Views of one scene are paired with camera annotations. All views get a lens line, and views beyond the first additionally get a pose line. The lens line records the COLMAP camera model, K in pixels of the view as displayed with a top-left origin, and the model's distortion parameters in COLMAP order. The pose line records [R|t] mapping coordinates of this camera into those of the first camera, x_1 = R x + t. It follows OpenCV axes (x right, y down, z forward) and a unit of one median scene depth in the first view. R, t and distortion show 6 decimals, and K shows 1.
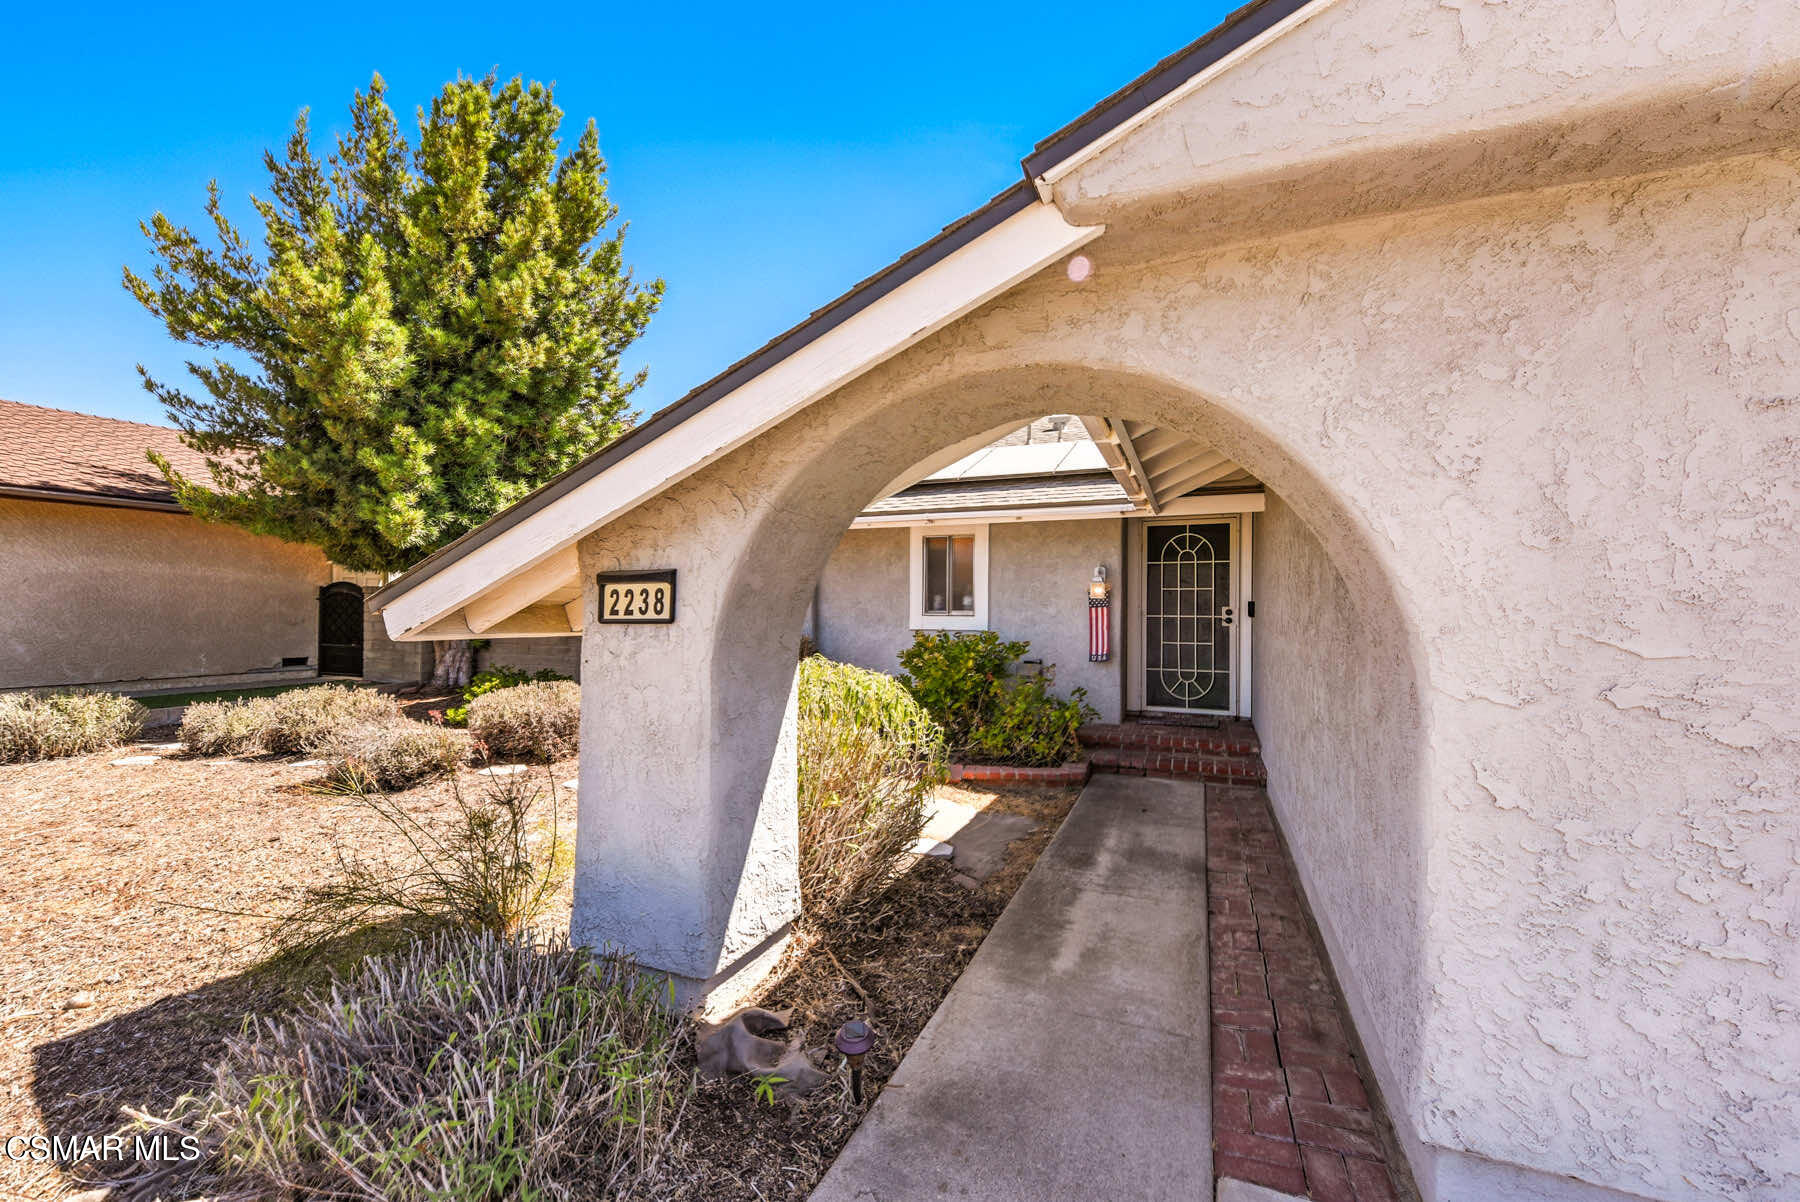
lens RADIAL K [[701.3, 0, 900.0], [0, 701.3, 601.0], [0, 0, 1]] dist [0.000777, -0.000124]
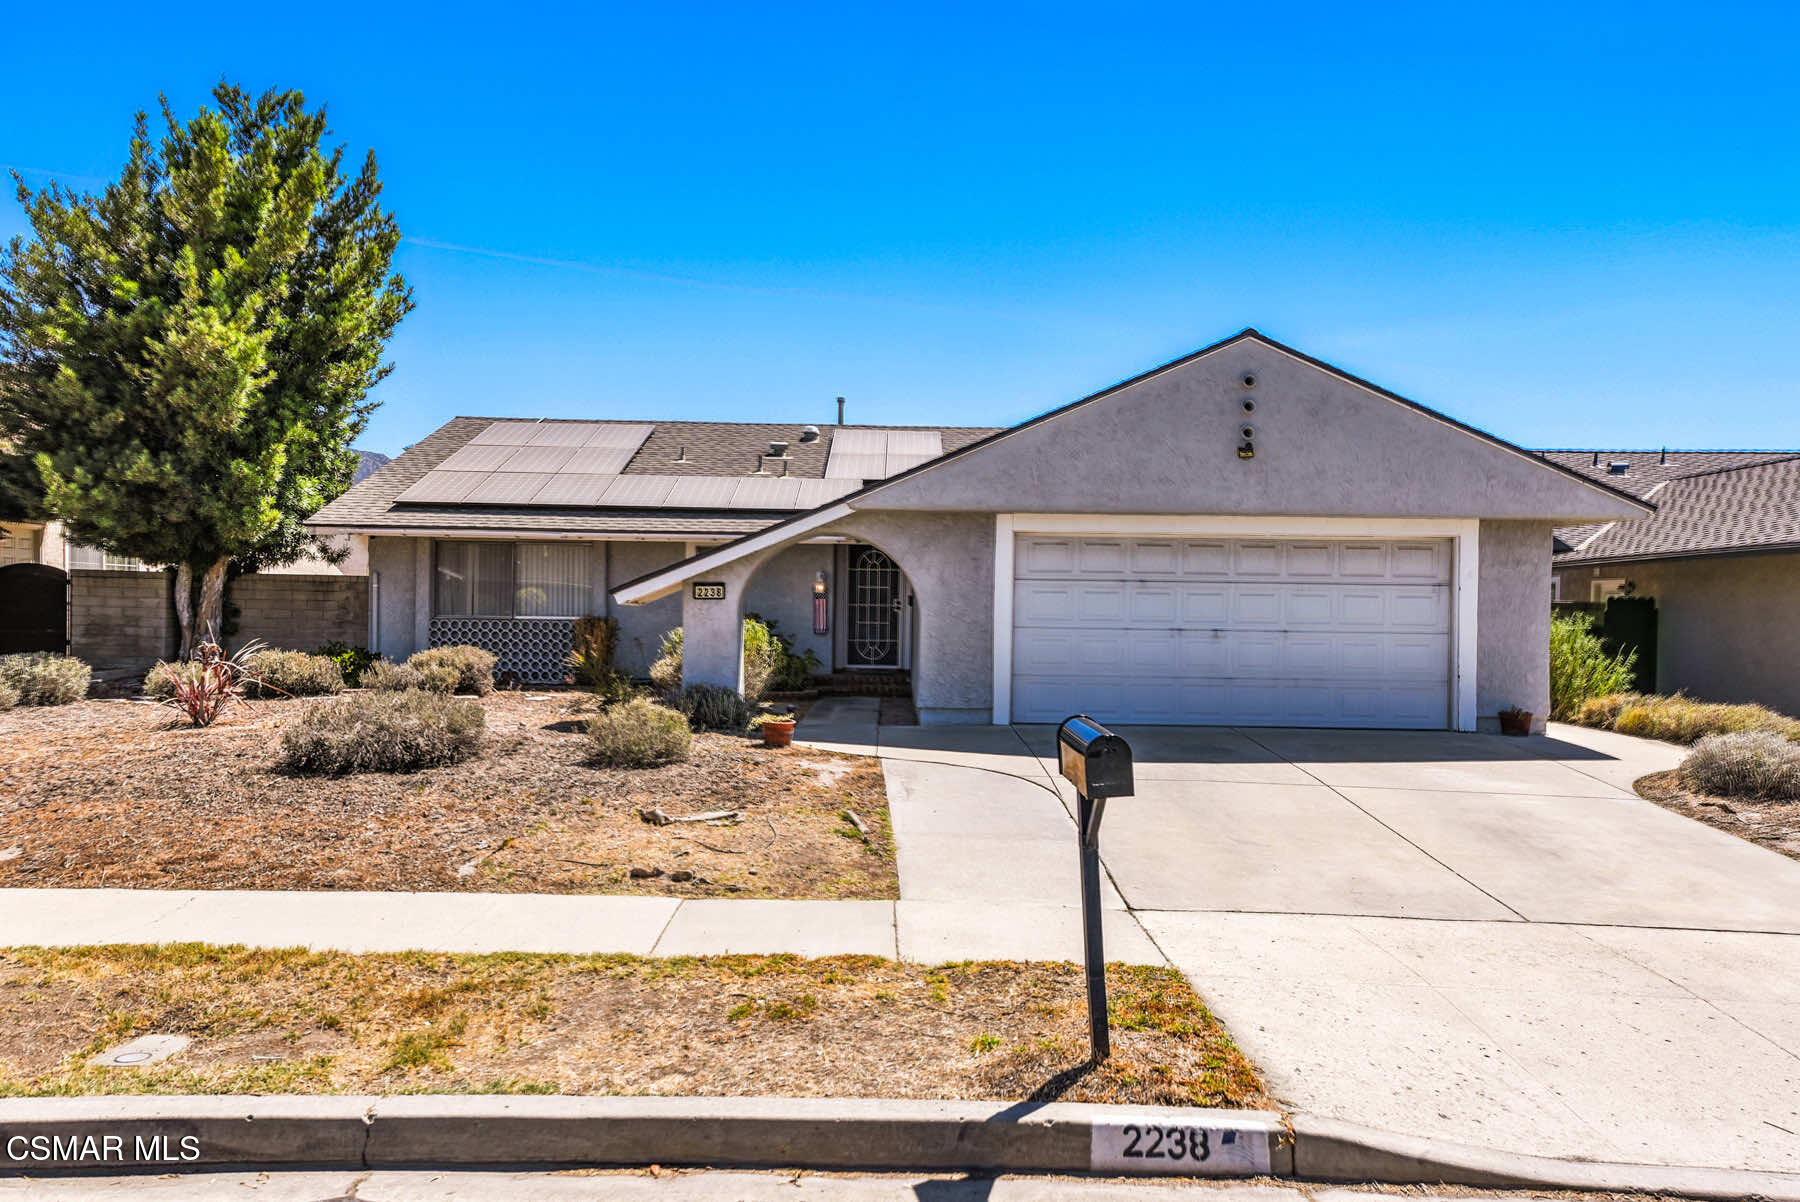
lens RADIAL K [[1463.9, 0, 900.0], [0, 1463.9, 601.0], [0, 0, 1]] dist [0.084005, -0.001967]
pose [[0.917593, 0.010732, 0.397375, -0.818378], [-0.012689, 0.999917, 0.002296, 0.004930], [-0.397318, -0.007149, 0.917653, -1.983439]]
